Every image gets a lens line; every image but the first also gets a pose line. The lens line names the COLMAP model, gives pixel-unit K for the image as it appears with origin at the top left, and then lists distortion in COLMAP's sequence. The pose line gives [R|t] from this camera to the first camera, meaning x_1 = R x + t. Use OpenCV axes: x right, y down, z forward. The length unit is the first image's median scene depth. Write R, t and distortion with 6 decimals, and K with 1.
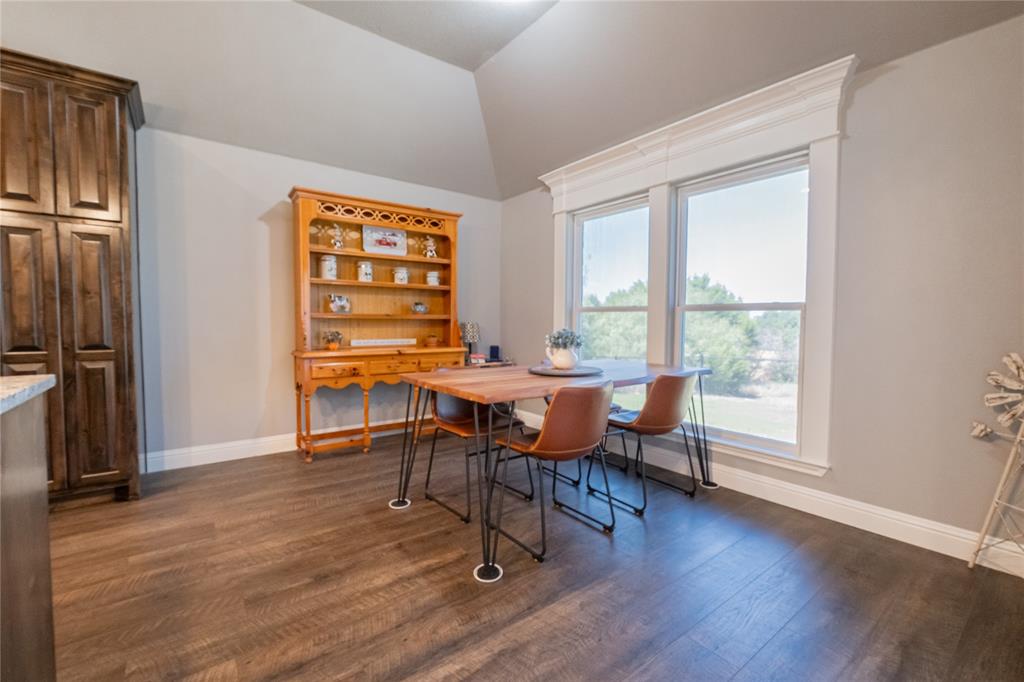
lens RADIAL K [[440.0, 0, 512.0], [0, 440.0, 341.0], [0, 0, 1]] dist [-0.006974, 0.000358]
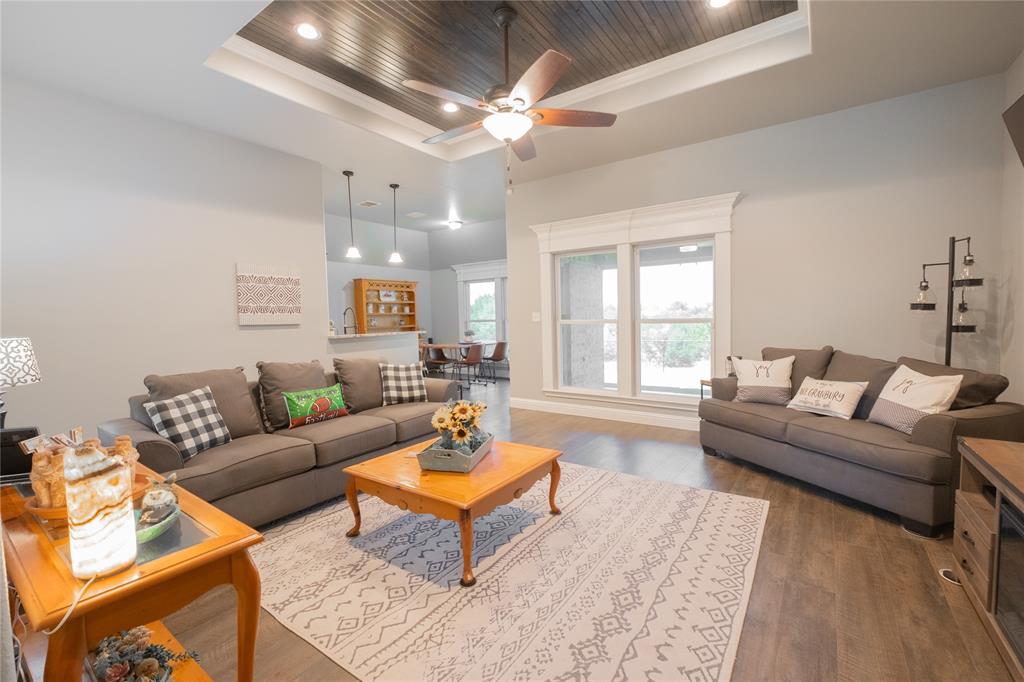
lens RADIAL K [[440.0, 0, 512.0], [0, 440.0, 341.0], [0, 0, 1]] dist [-0.006974, 0.000358]
pose [[0.956155, -0.043998, 0.289536, -0.481506], [0.042933, 0.999028, 0.010029, 0.033459], [-0.289696, 0.002841, 0.957114, -2.029625]]
